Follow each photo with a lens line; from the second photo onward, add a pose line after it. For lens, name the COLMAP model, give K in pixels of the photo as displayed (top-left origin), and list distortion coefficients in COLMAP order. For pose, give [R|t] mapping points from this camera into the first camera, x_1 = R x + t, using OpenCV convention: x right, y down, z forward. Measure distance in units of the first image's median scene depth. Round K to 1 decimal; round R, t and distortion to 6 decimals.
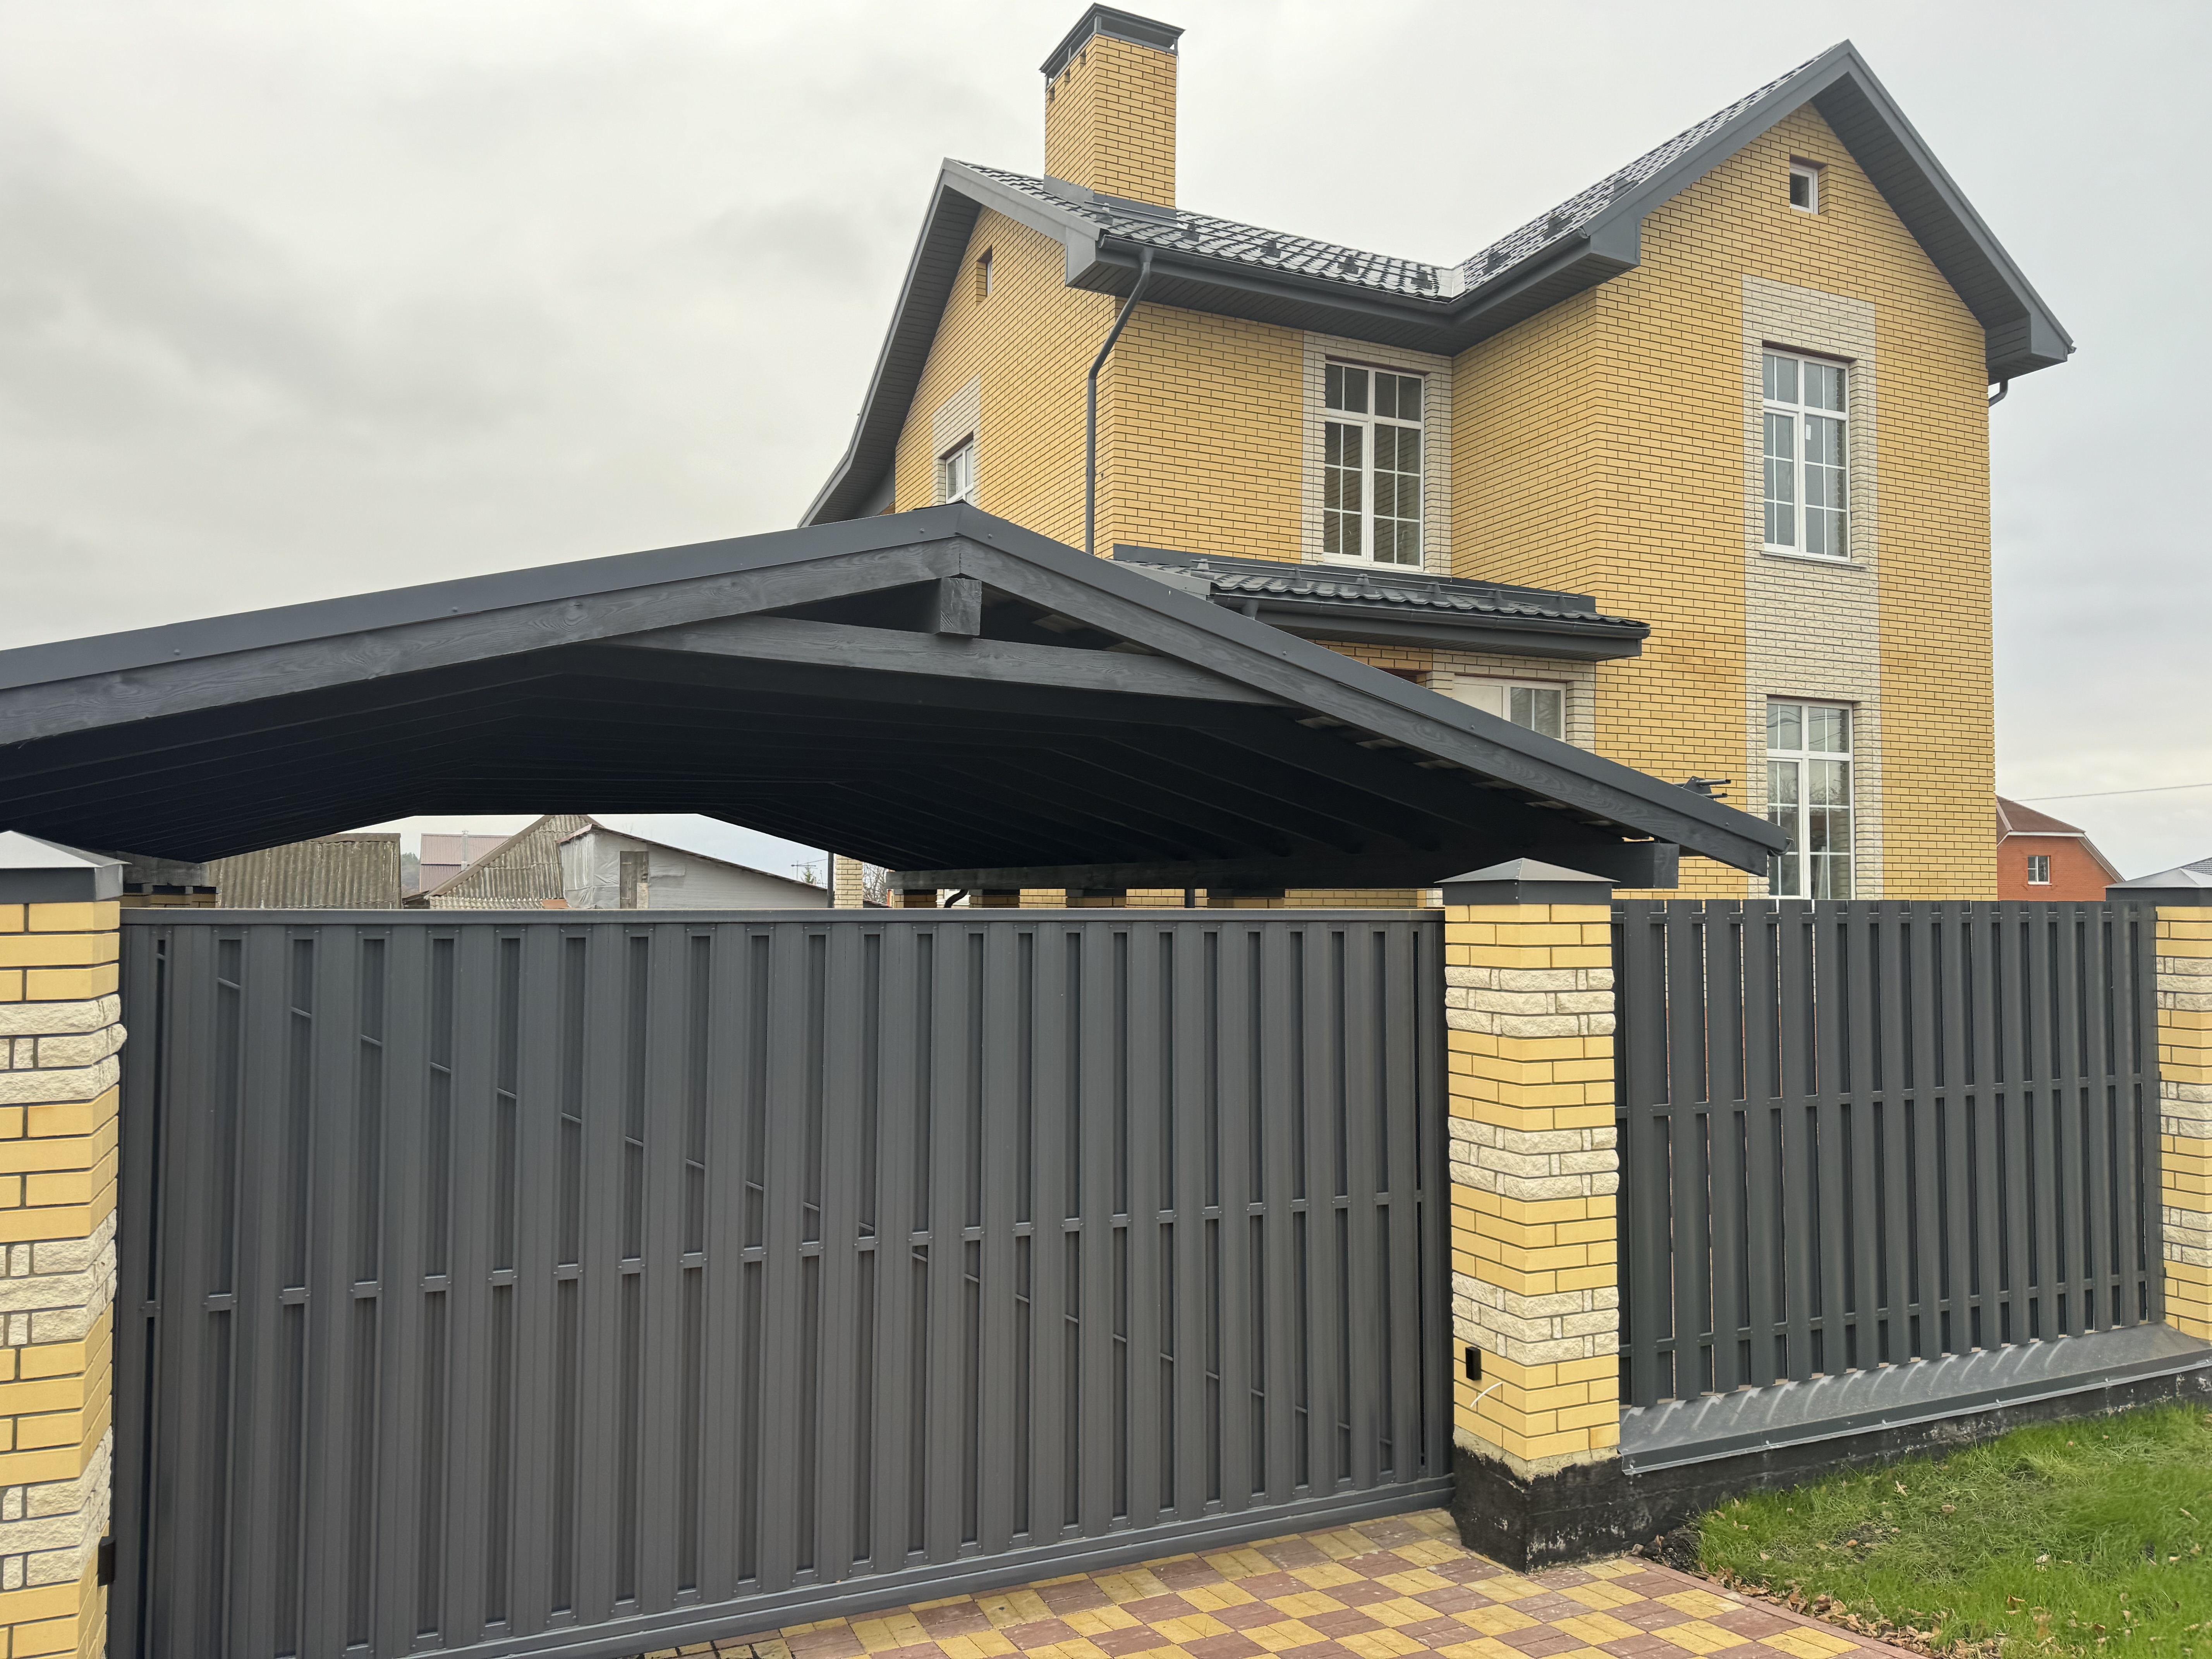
lens RADIAL K [[1534.6, 0, 1095.5], [0, 1534.6, 845.3], [0, 0, 1]] dist [0.158795, -0.298266]
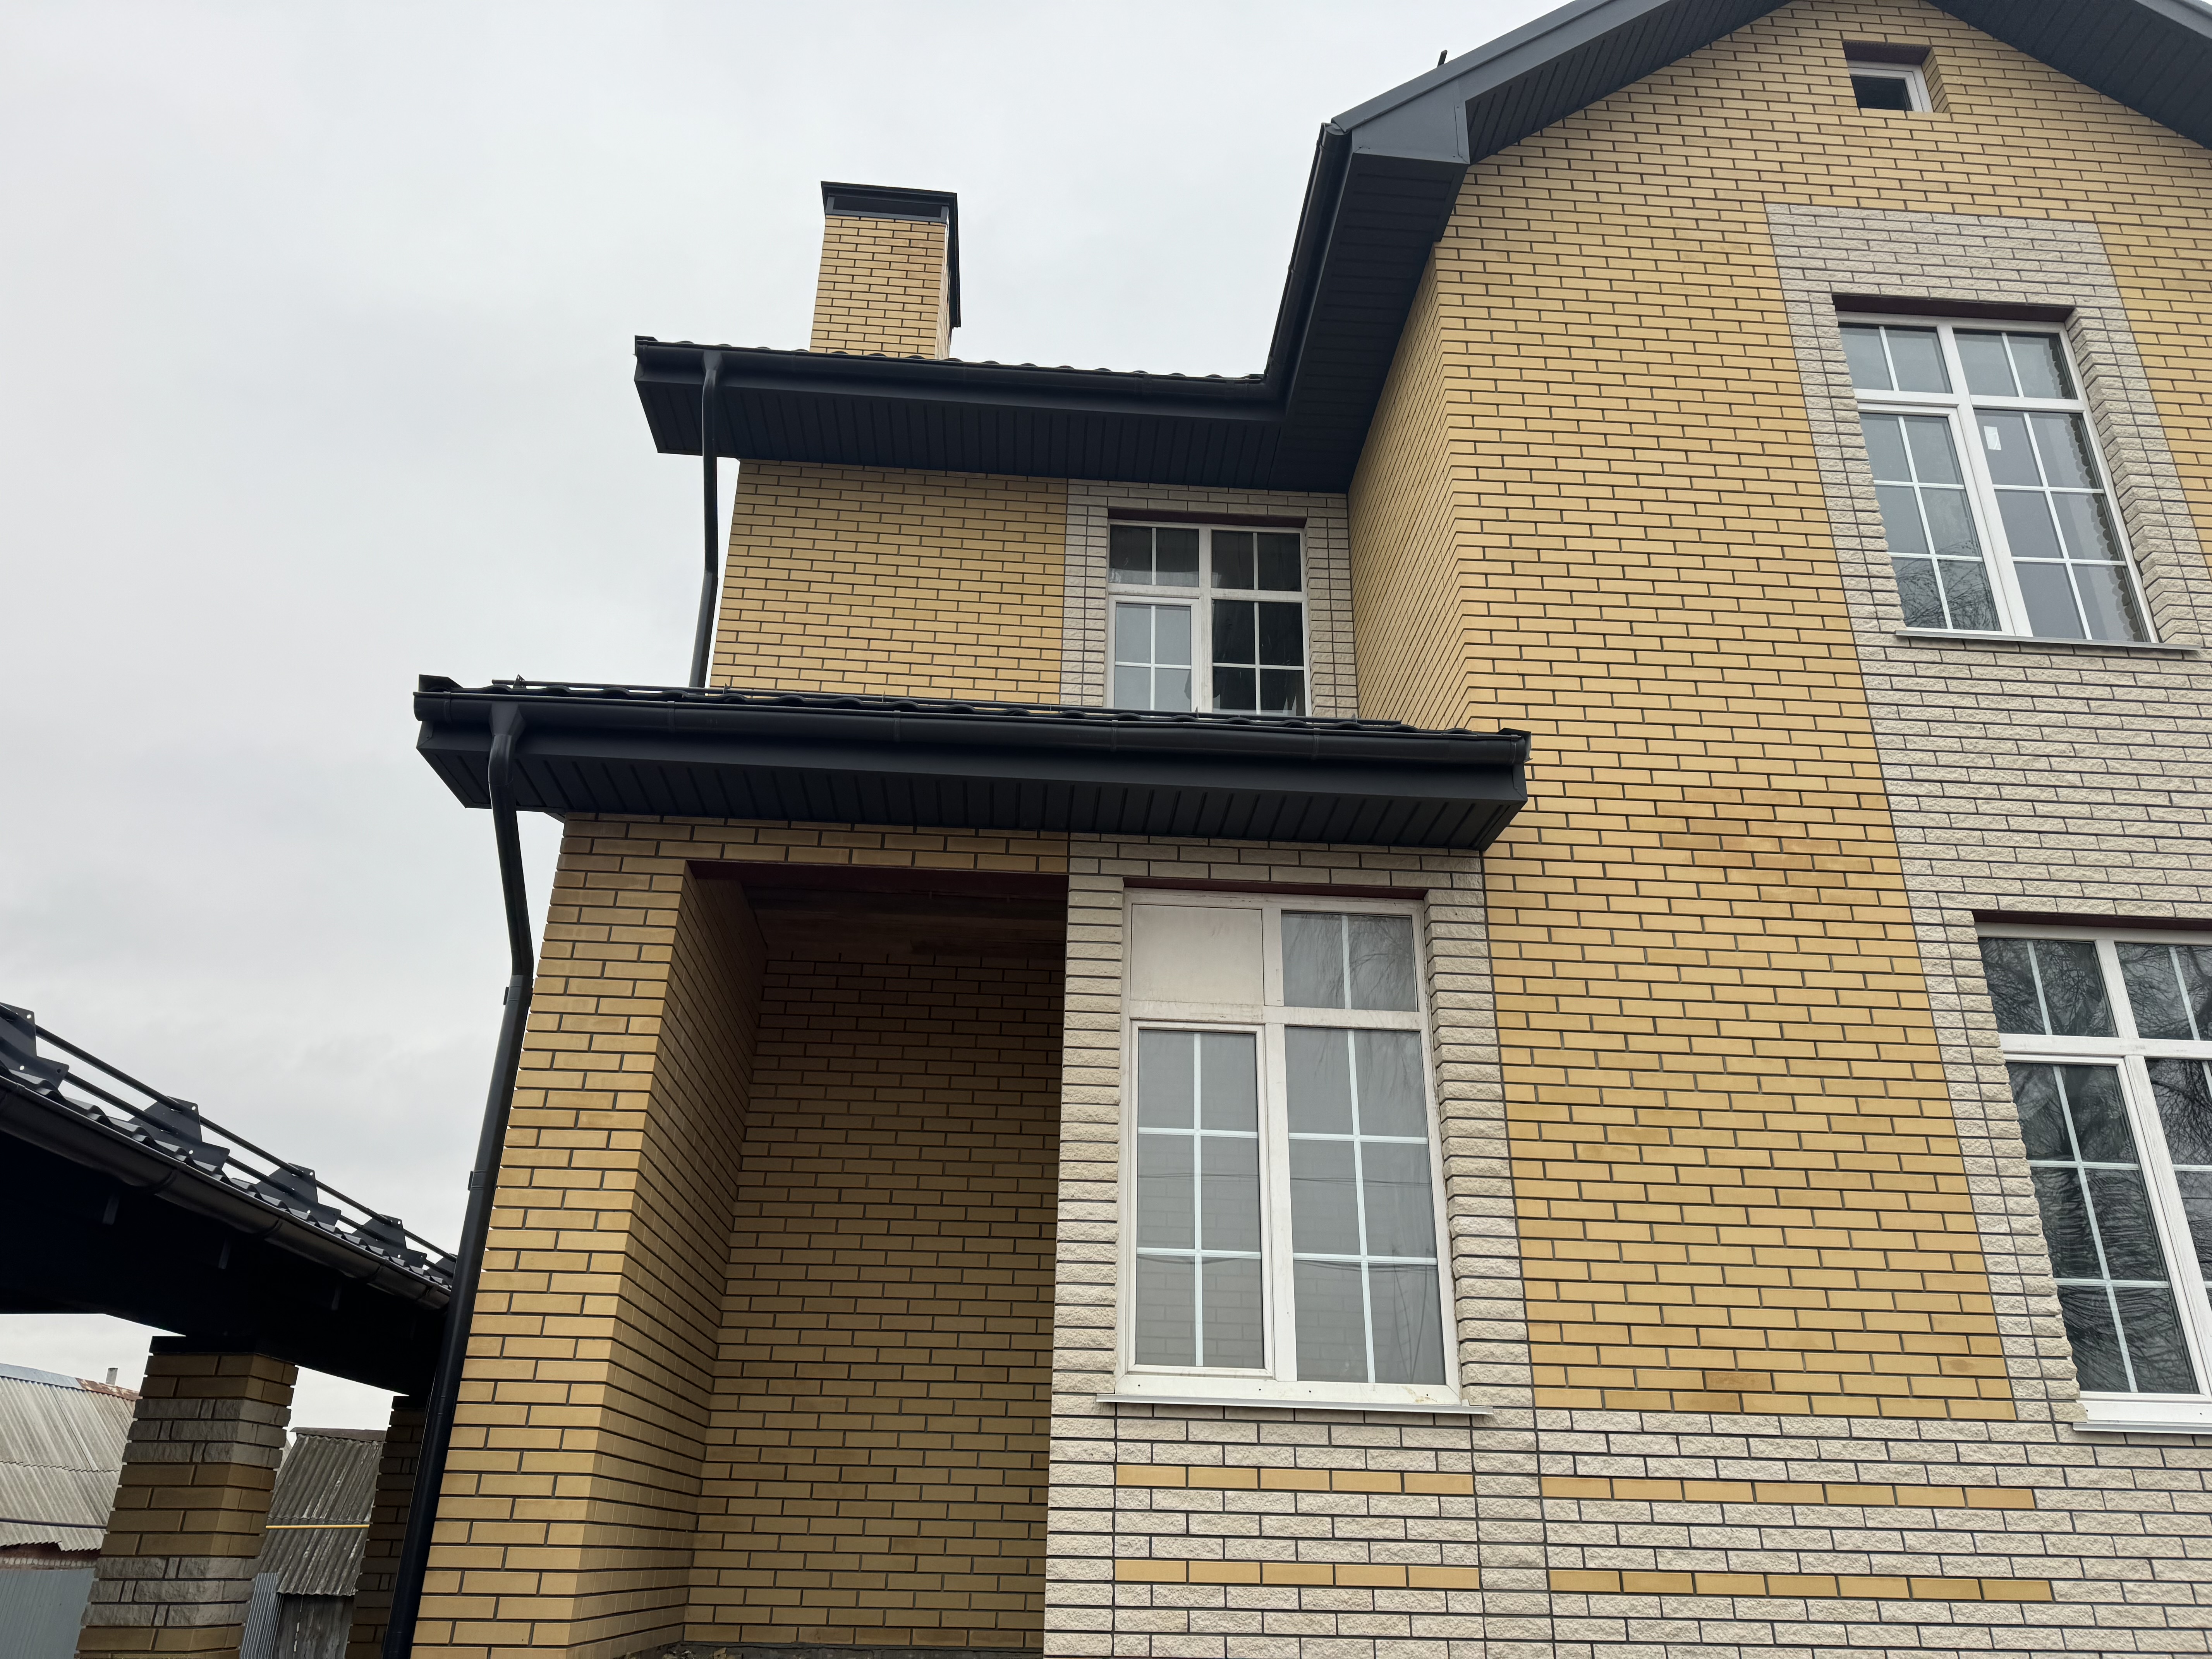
lens RADIAL K [[1550.3, 0, 1102.0], [0, 1550.3, 846.4], [0, 0, 1]] dist [0.032925, -0.038844]
pose [[0.932187, -0.137701, -0.334761, 0.348988], [-0.003537, 0.921307, -0.388821, 0.059320], [0.361959, 0.363638, 0.858343, 0.524061]]
